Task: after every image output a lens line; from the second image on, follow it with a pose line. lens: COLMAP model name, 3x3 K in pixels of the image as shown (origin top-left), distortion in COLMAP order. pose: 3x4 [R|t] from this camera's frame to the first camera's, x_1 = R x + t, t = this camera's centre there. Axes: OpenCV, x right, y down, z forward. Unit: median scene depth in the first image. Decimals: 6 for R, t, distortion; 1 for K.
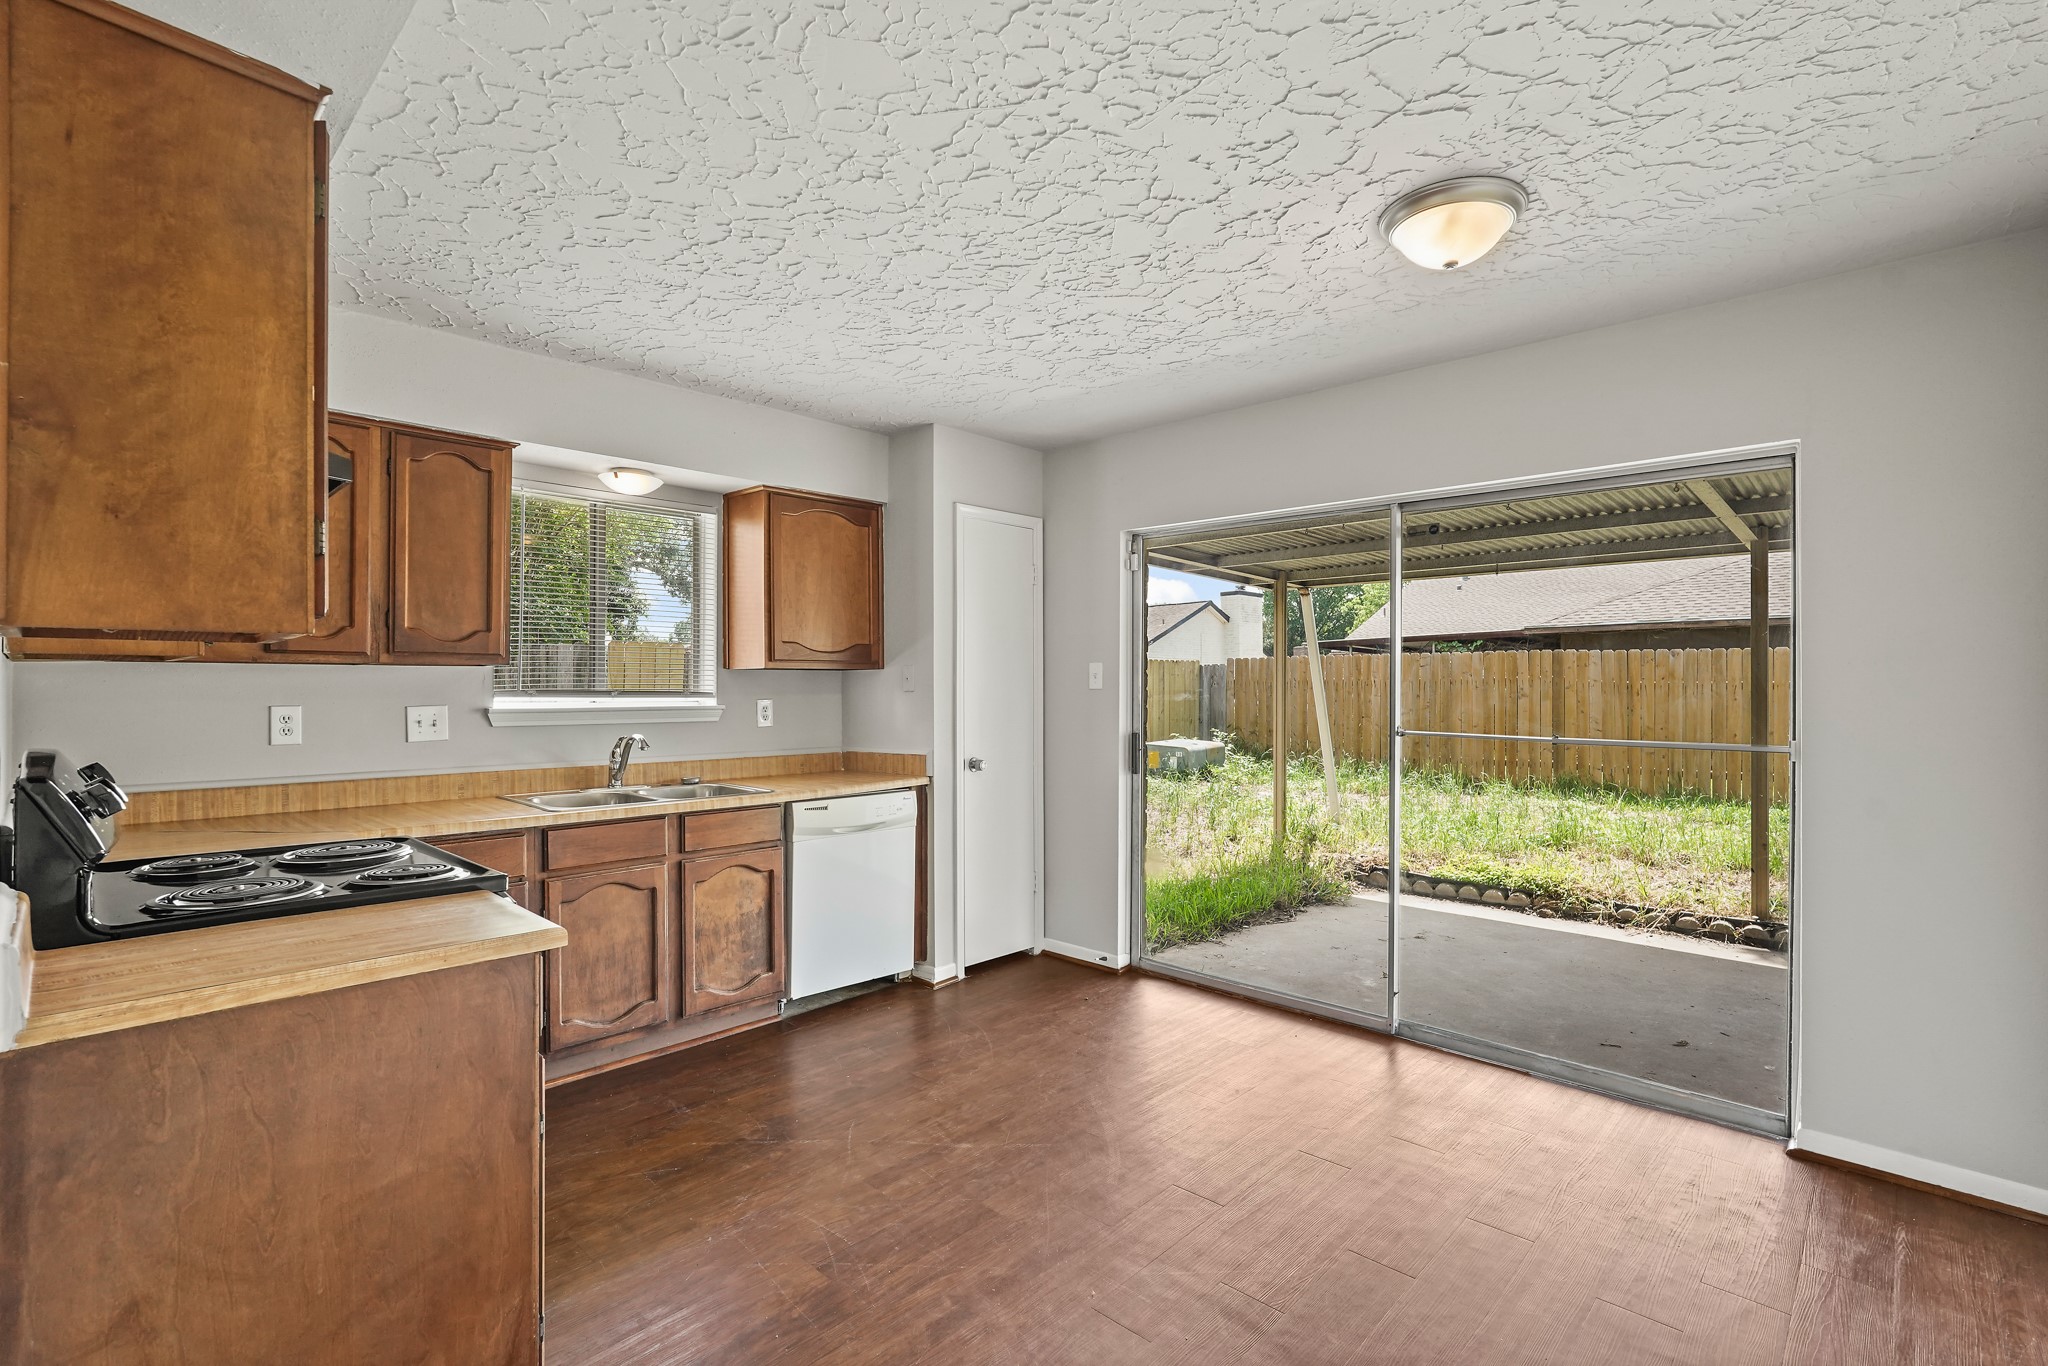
lens RADIAL K [[944.2, 0, 1018.5], [0, 944.2, 679.6], [0, 0, 1]] dist [-0.015564, 0.007938]
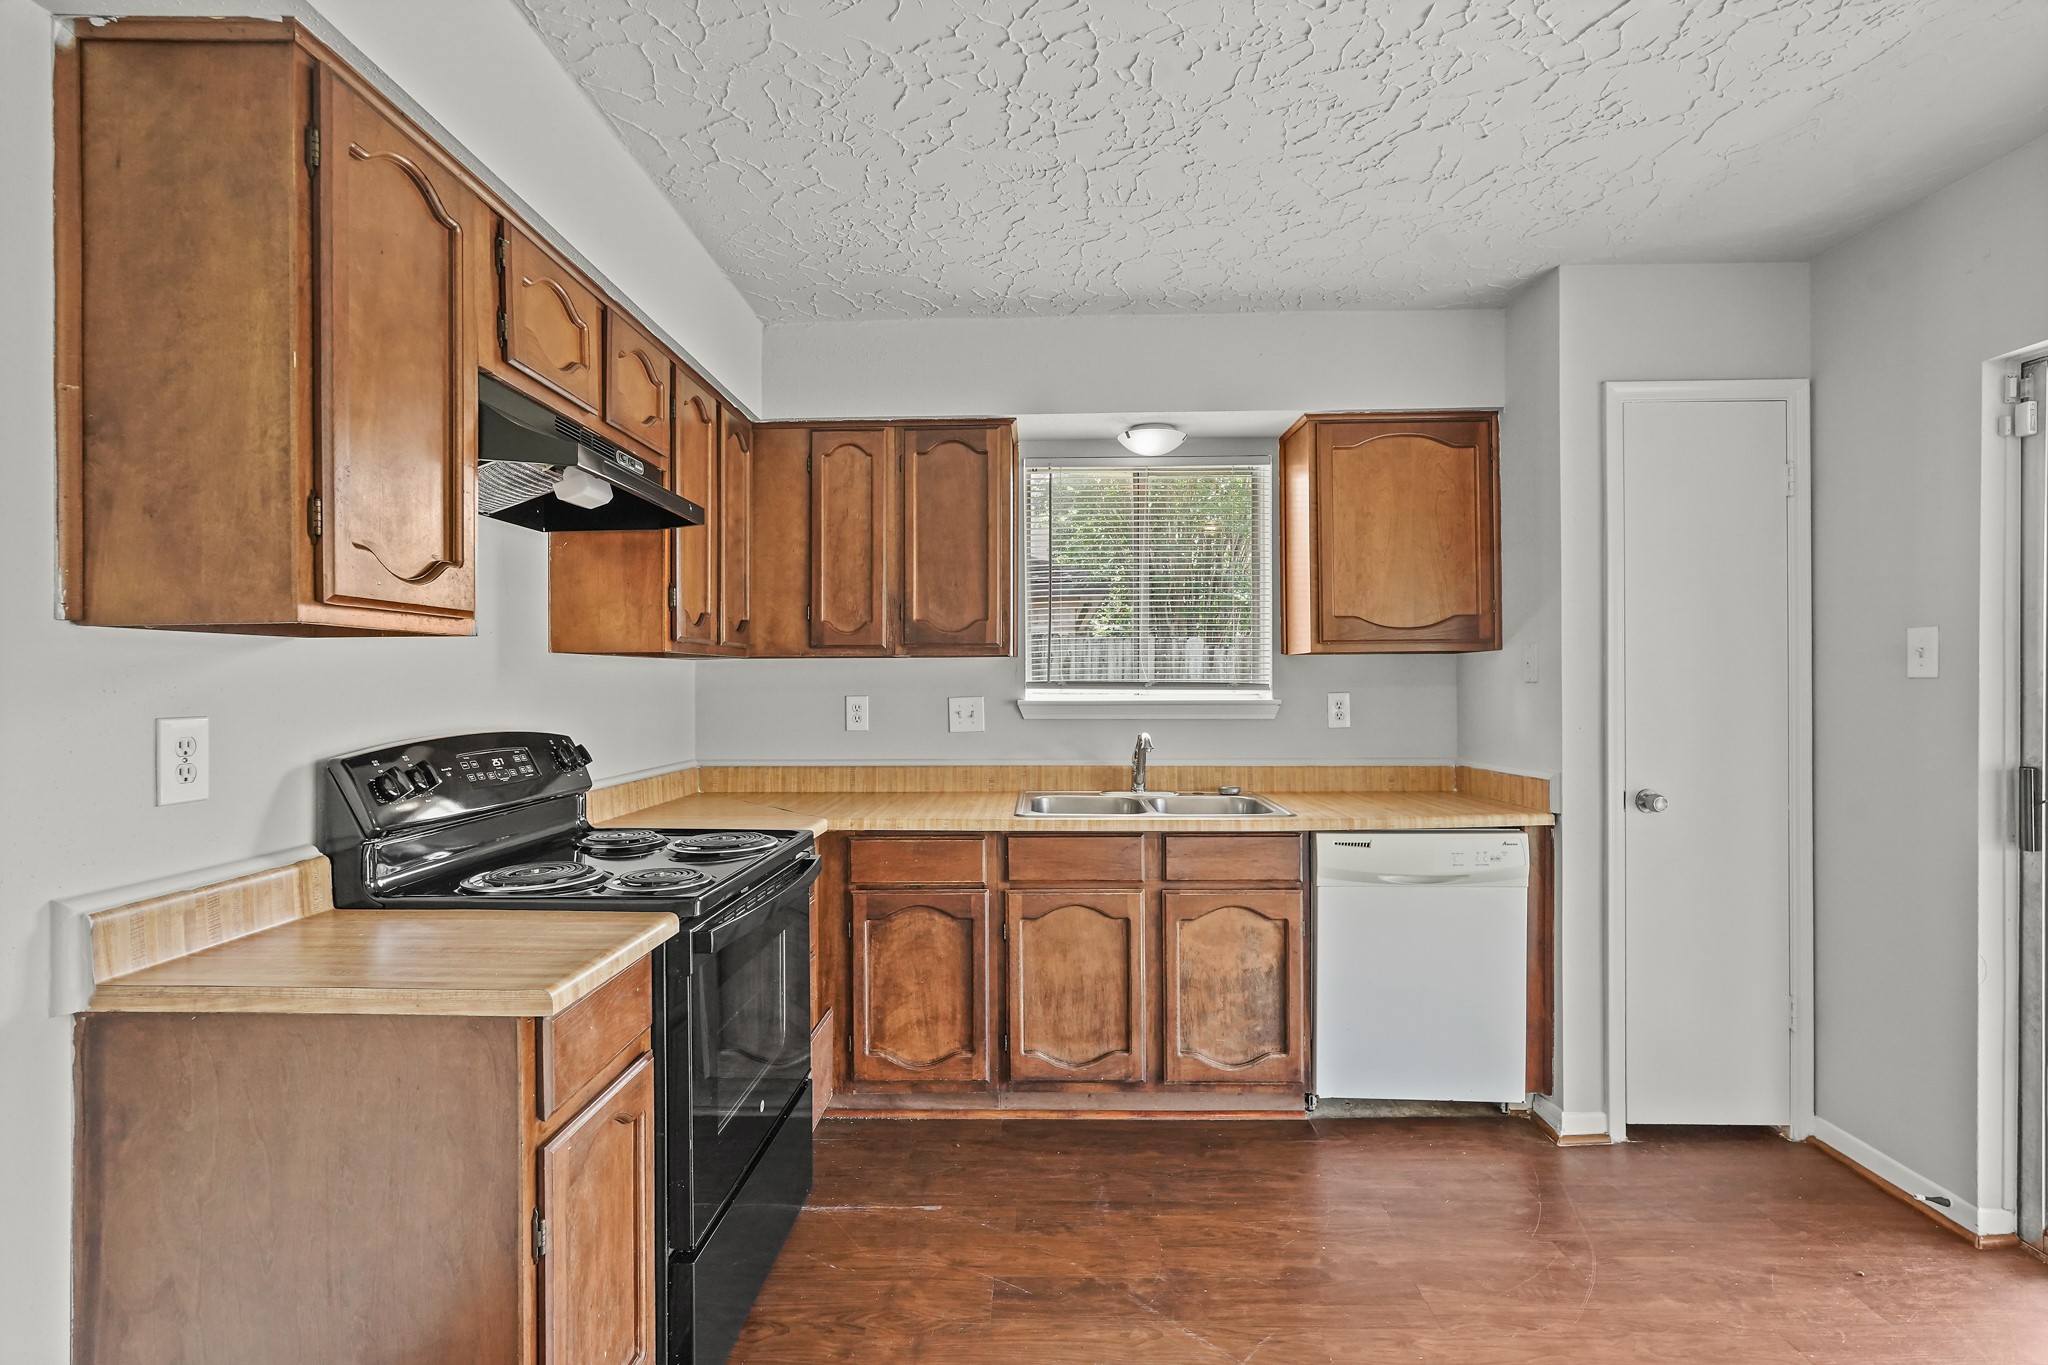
lens RADIAL K [[944.2, 0, 1018.5], [0, 944.2, 679.1], [0, 0, 1]] dist [-0.015564, 0.007938]
pose [[0.676780, -0.003087, -0.736179, 0.158984], [0.010360, 0.999932, 0.005332, 0.003760], [0.736113, -0.011236, 0.676766, 0.356144]]
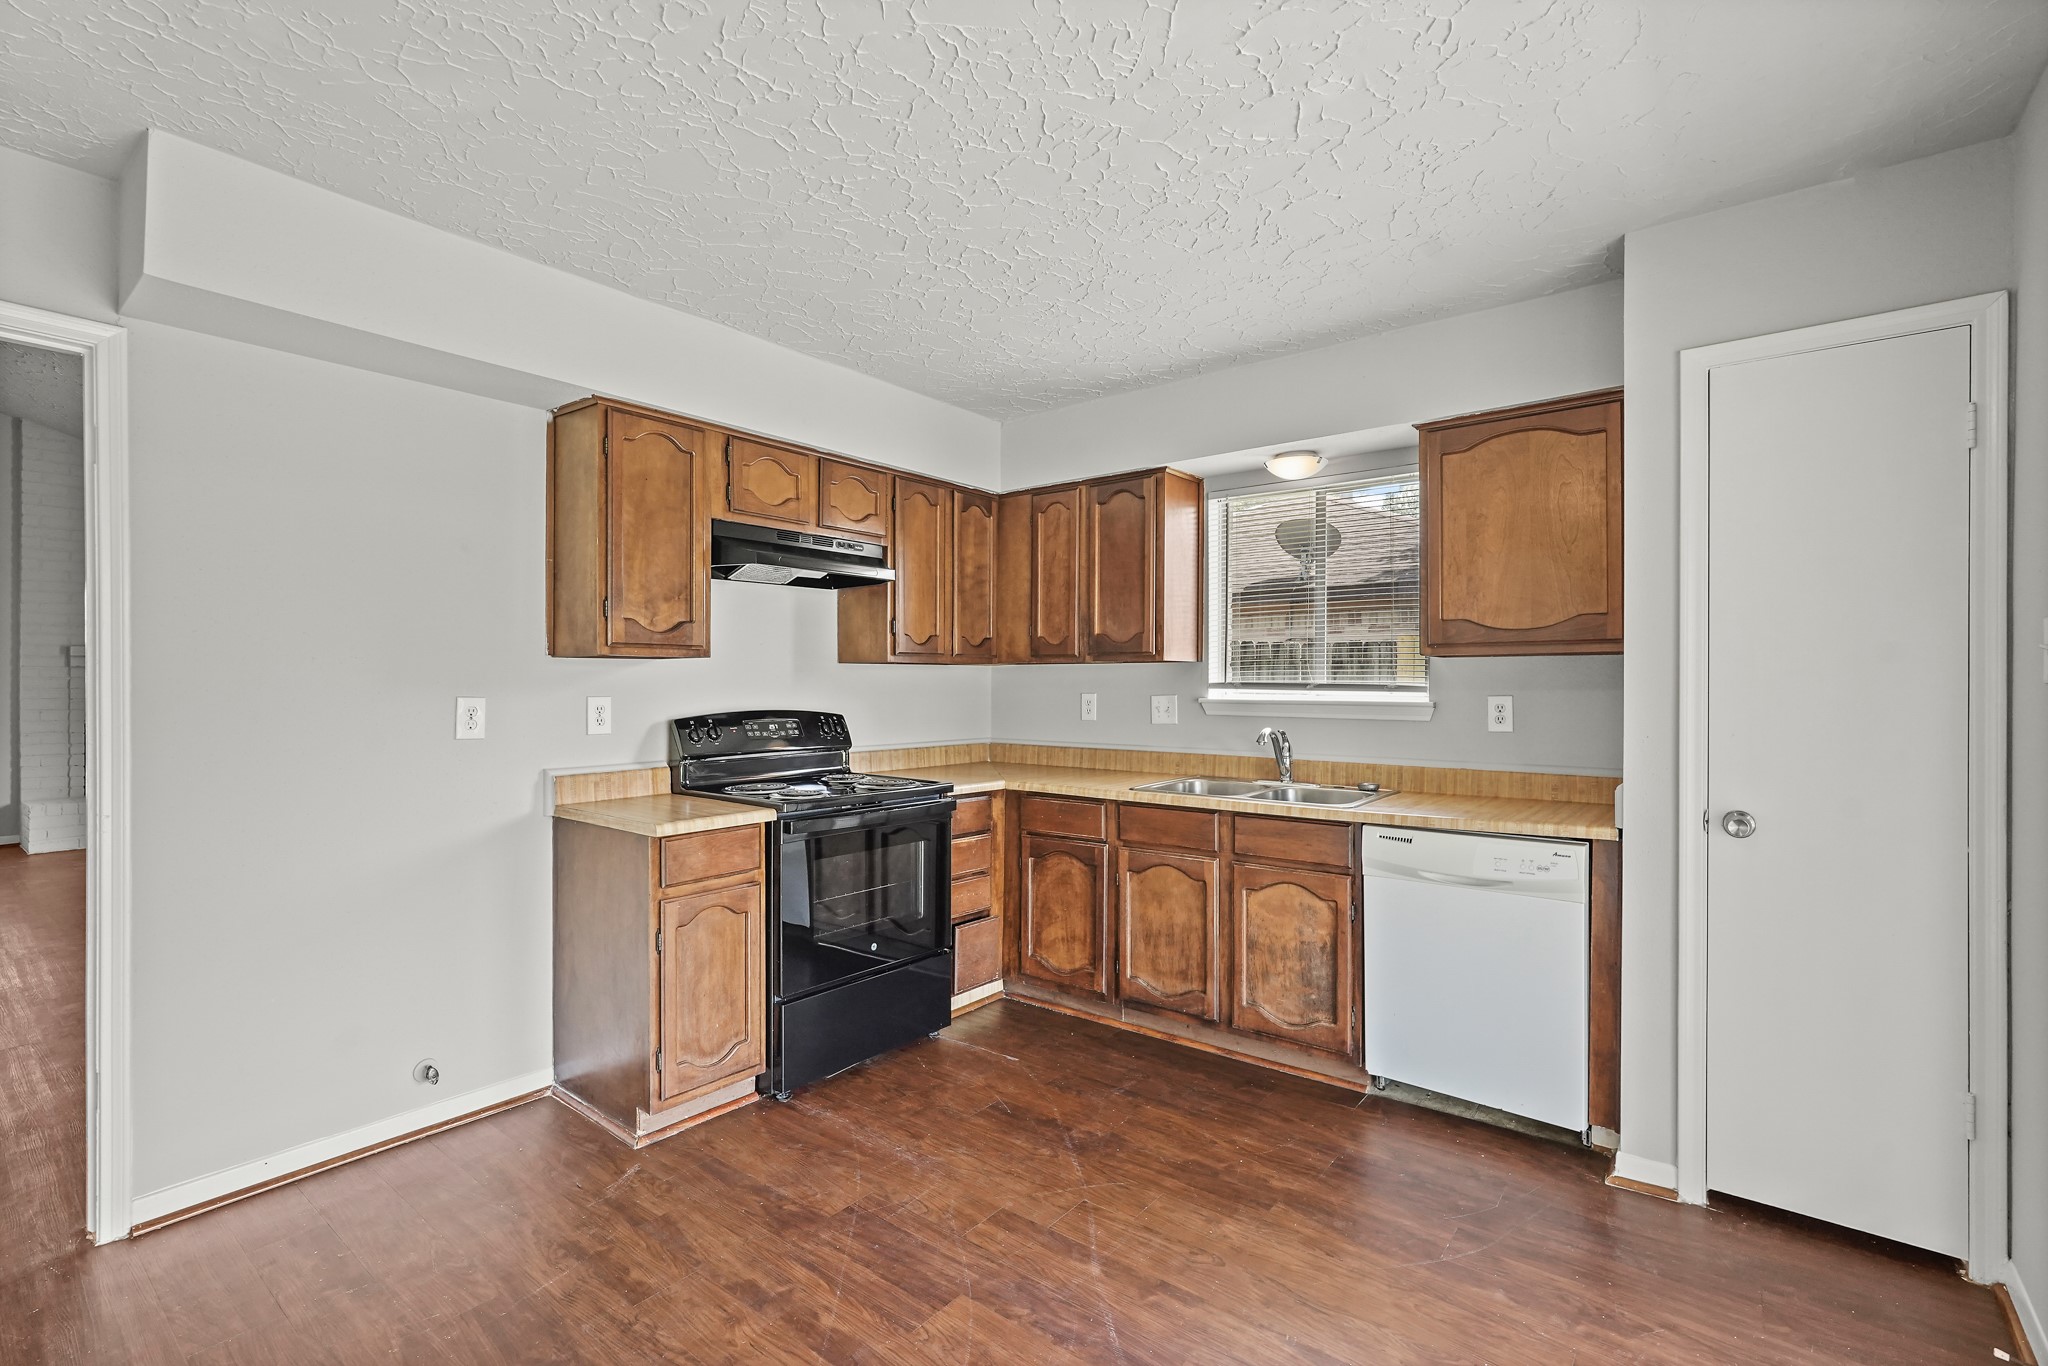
lens RADIAL K [[907.9, 0, 980.7], [0, 907.9, 678.7], [0, 0, 1]] dist [-0.017223, 0.006083]
pose [[0.086513, -0.002174, -0.996248, 0.533206], [0.008612, 0.999962, -0.001435, 0.006083], [0.996214, -0.008456, 0.086528, 0.664603]]
